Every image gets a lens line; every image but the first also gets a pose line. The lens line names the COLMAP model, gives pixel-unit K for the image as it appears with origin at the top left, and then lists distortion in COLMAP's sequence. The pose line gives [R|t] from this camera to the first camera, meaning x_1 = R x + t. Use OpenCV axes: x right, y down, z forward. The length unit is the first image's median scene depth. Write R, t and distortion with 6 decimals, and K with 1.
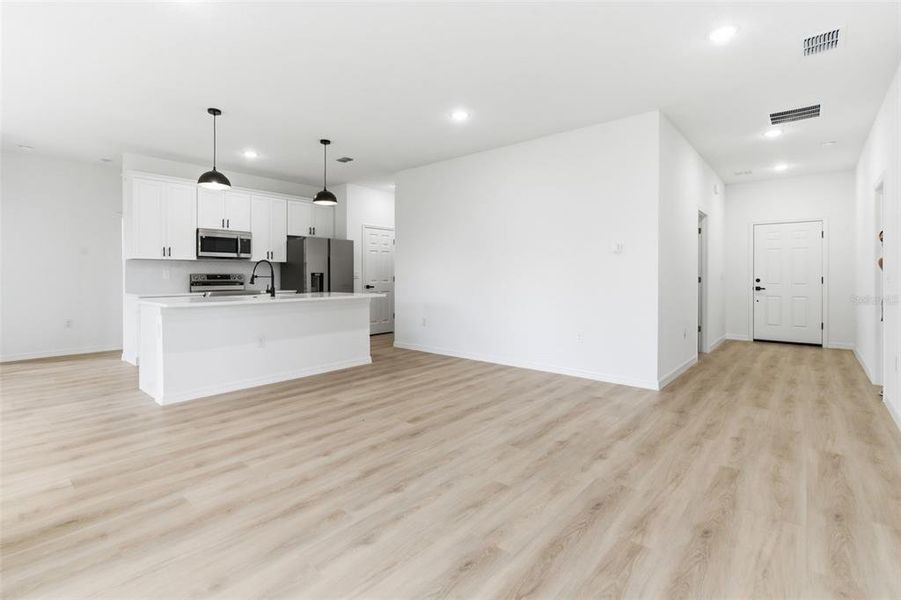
lens RADIAL K [[419.7, 0, 452.9], [0, 419.7, 285.7], [0, 0, 1]] dist [-0.000756, -0.001272]
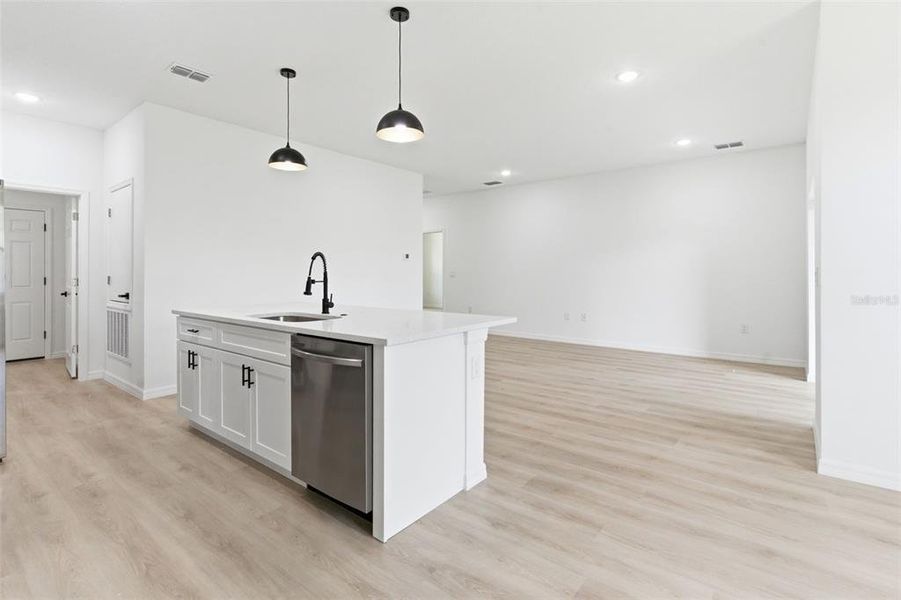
lens RADIAL K [[429.4, 0, 451.1], [0, 429.4, 272.4], [0, 0, 1]] dist [0.001140, -0.000768]
pose [[-0.032419, 0.000598, 0.999474, -1.209031], [0.026954, 0.999637, 0.000276, -0.032400], [-0.999111, 0.026949, -0.032423, 0.947058]]
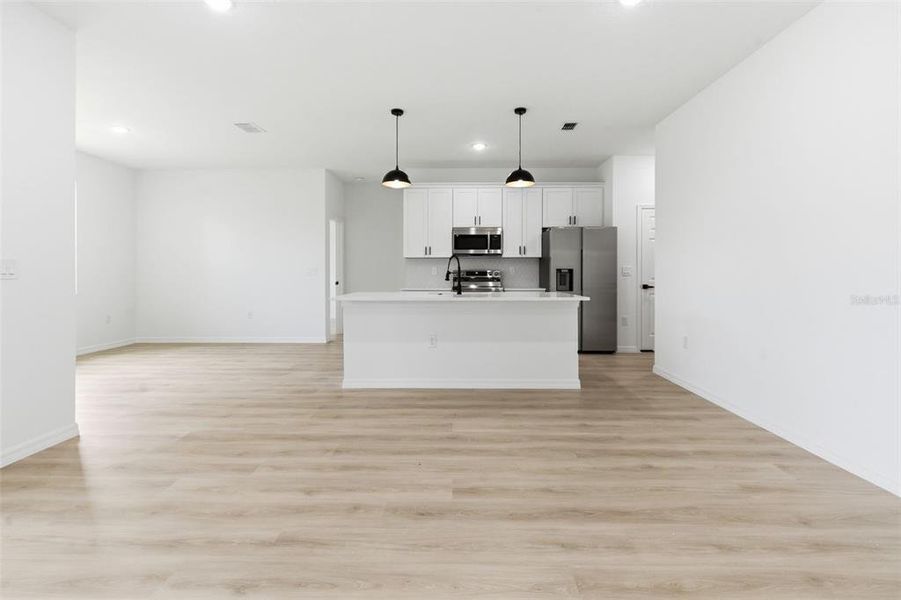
lens RADIAL K [[429.4, 0, 451.1], [0, 429.4, 272.4], [0, 0, 1]] dist [0.001140, -0.000768]
pose [[0.632558, 0.000146, -0.774513, 0.330284], [-0.019227, 0.999695, -0.015515, -0.008346], [0.774275, 0.024705, 0.632367, 0.439509]]
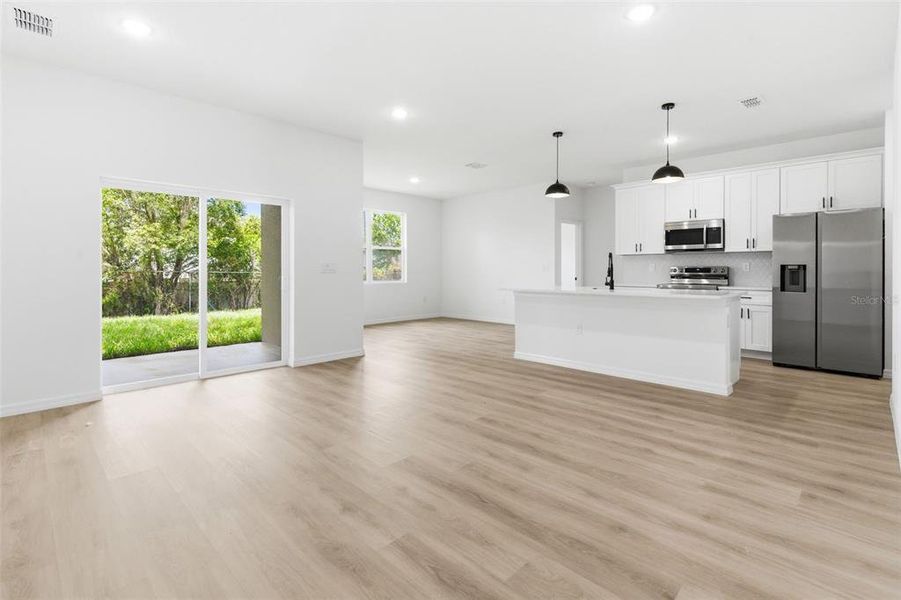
lens RADIAL K [[429.4, 0, 451.1], [0, 429.4, 272.4], [0, 0, 1]] dist [0.001140, -0.000768]
pose [[-0.080643, 0.008599, -0.996706, 0.705407], [-0.024333, 0.999648, 0.010593, -0.017938], [0.996446, 0.025107, -0.080406, 0.792032]]
